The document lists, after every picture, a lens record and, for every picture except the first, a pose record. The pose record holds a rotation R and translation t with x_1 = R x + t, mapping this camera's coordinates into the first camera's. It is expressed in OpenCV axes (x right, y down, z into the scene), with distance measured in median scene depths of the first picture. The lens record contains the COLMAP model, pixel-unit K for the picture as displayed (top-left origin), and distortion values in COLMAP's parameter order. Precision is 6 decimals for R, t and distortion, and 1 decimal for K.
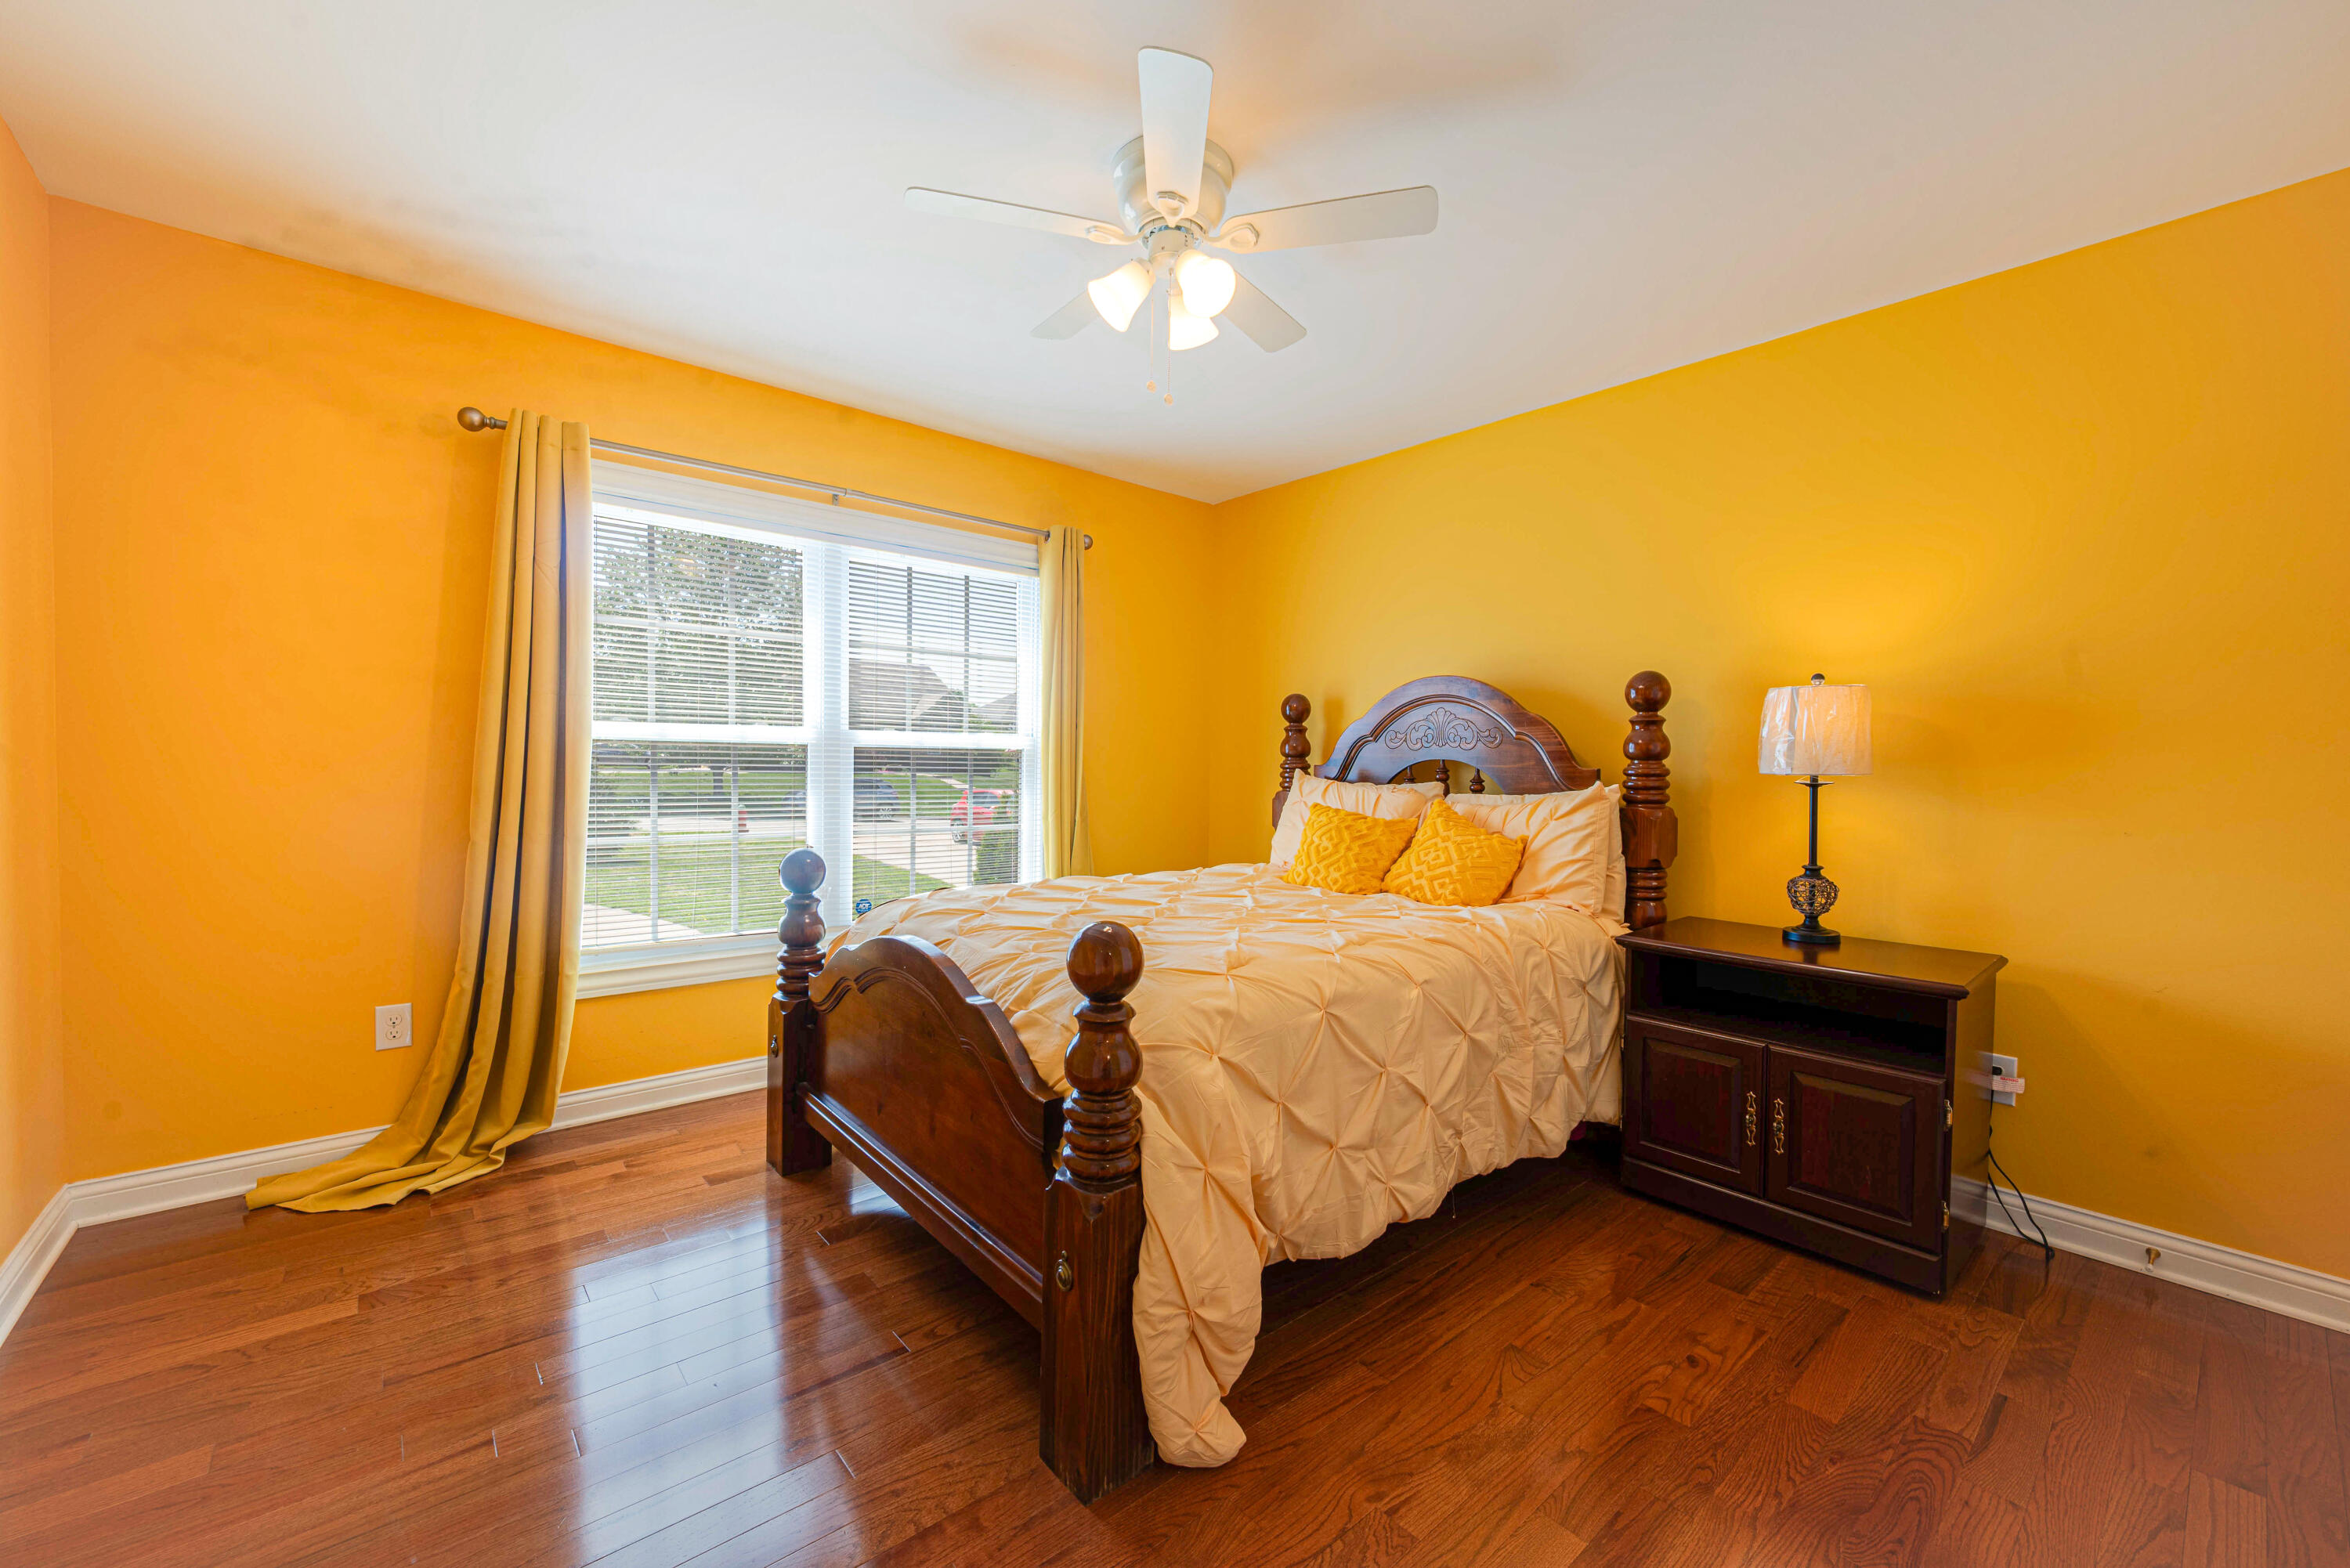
lens RADIAL K [[928.4, 0, 1177.8], [0, 928.4, 786.7], [0, 0, 1]] dist [0.001138, -0.000829]
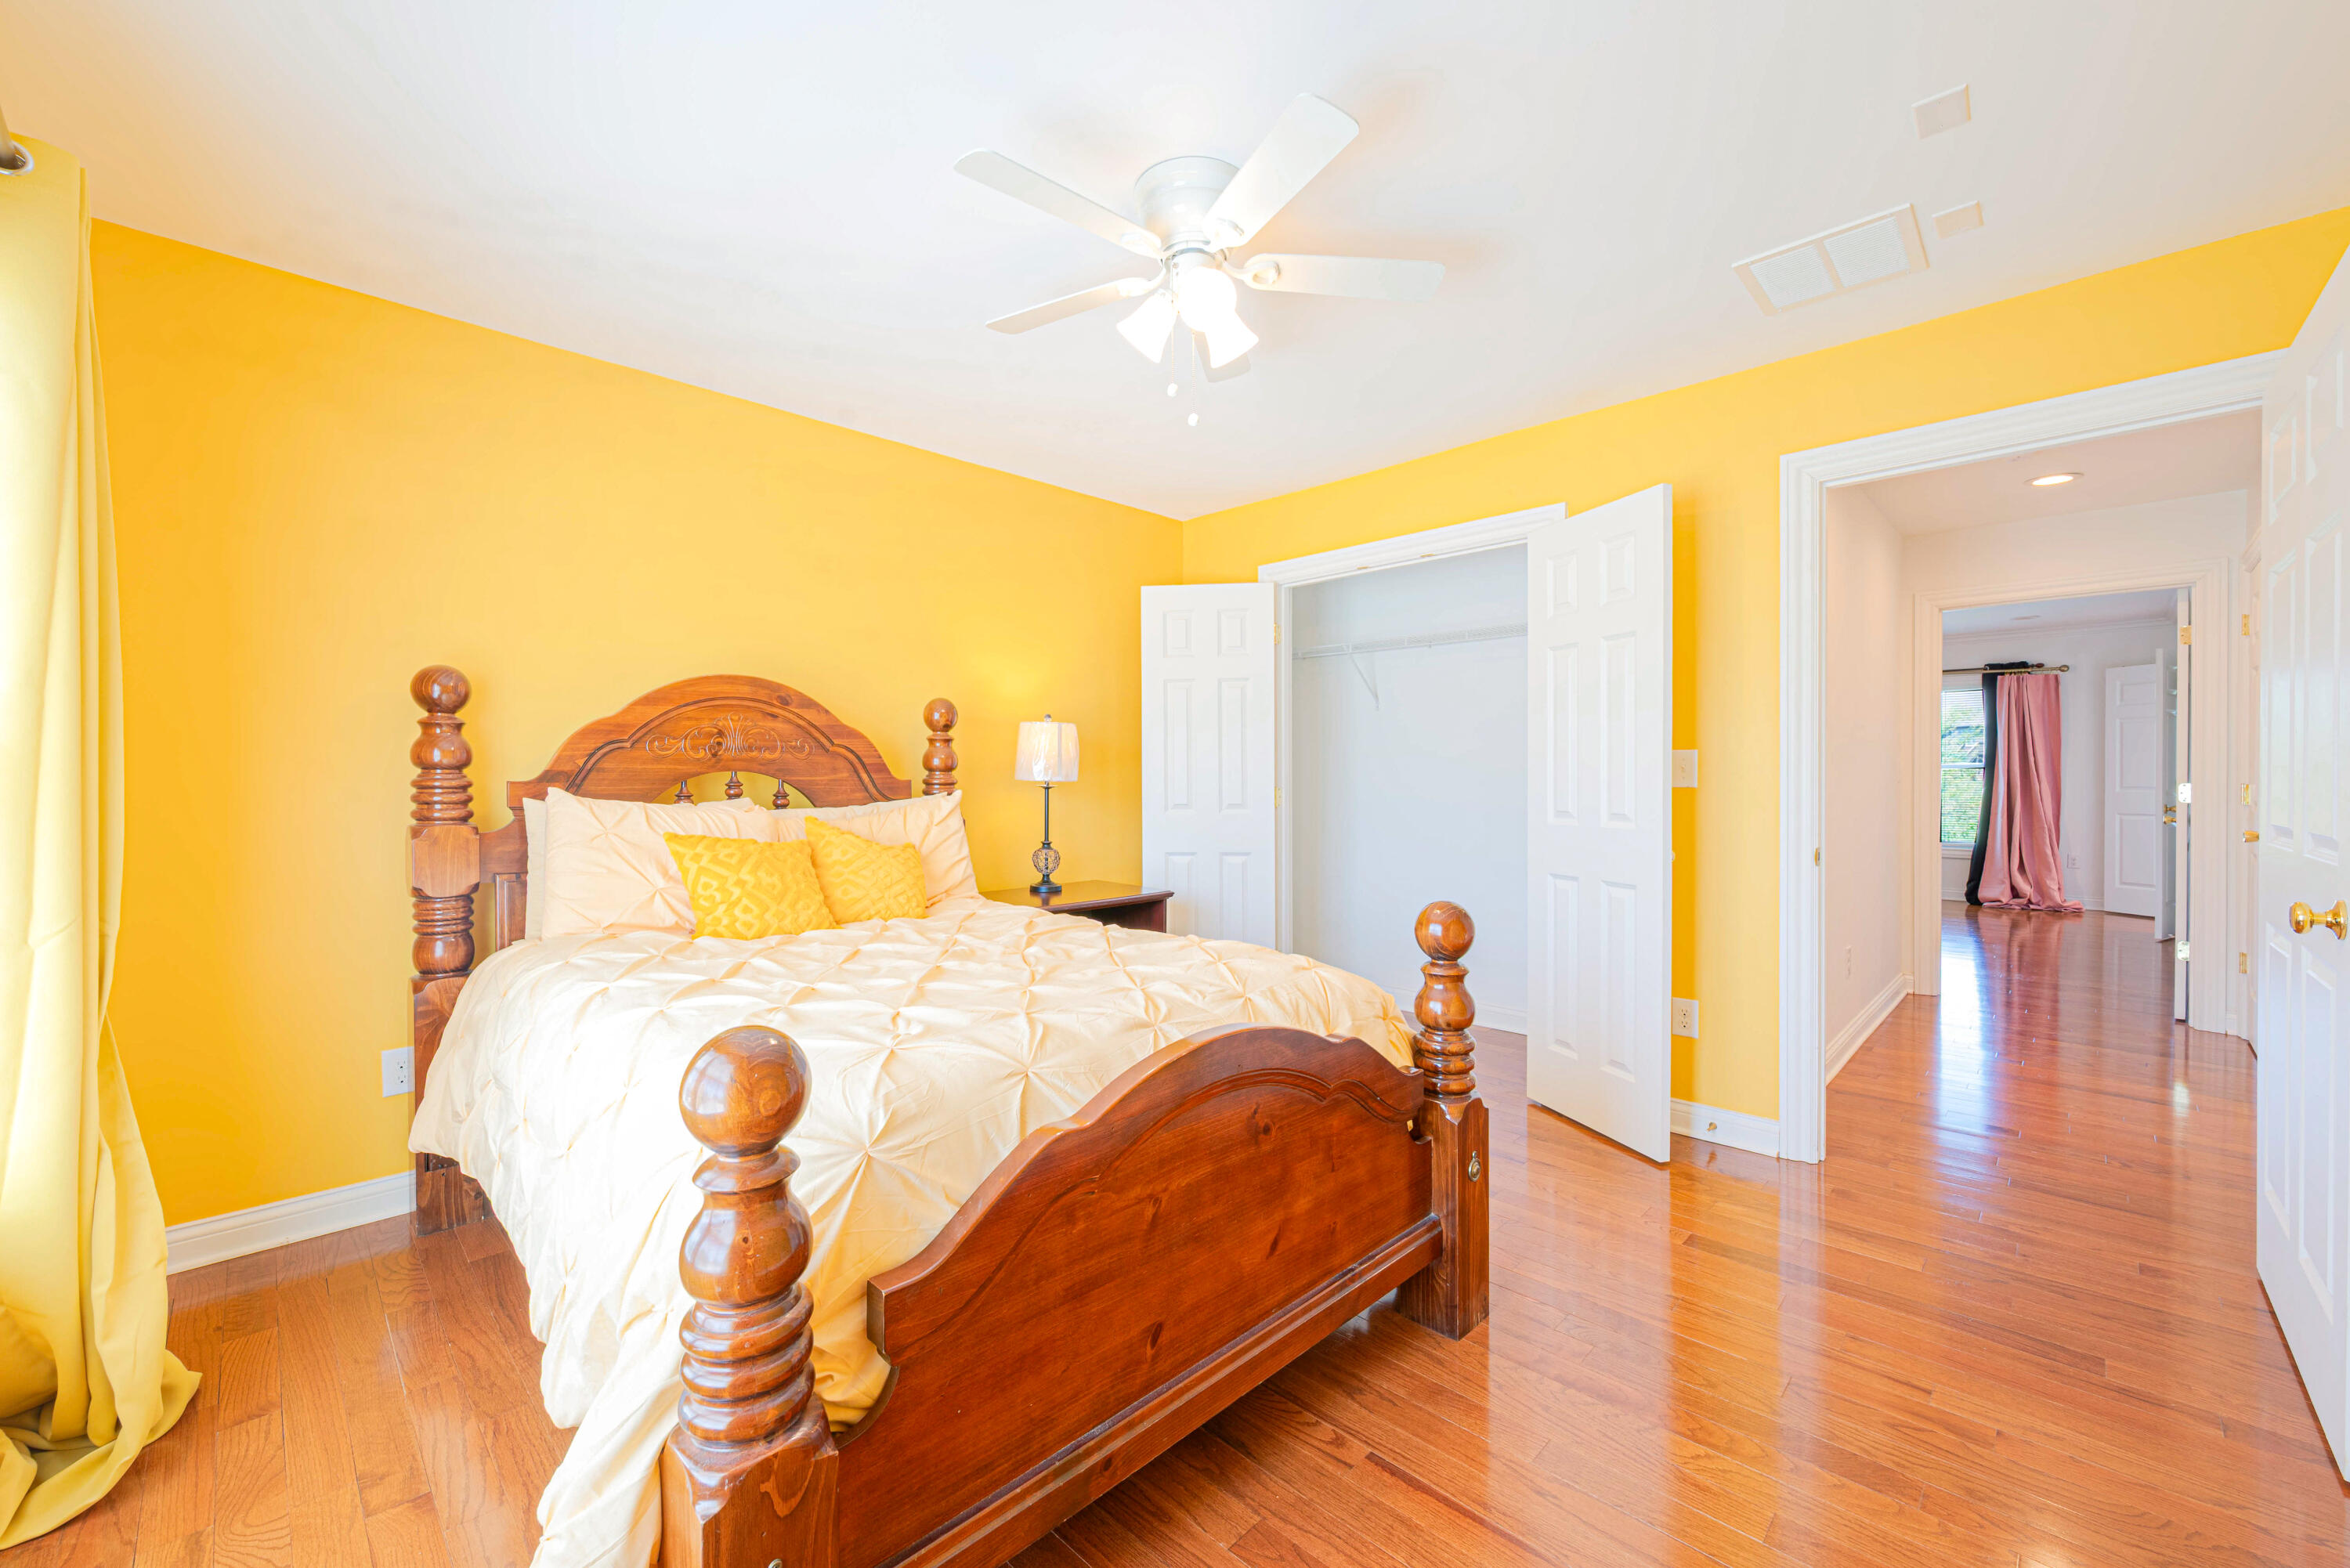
lens RADIAL K [[928.4, 0, 1177.8], [0, 928.4, 786.7], [0, 0, 1]] dist [0.001138, -0.000829]
pose [[-0.073963, -0.022583, 0.997005, -0.828600], [0.026582, 0.999344, 0.024608, -0.035465], [-0.996907, 0.028322, -0.073315, 0.893102]]
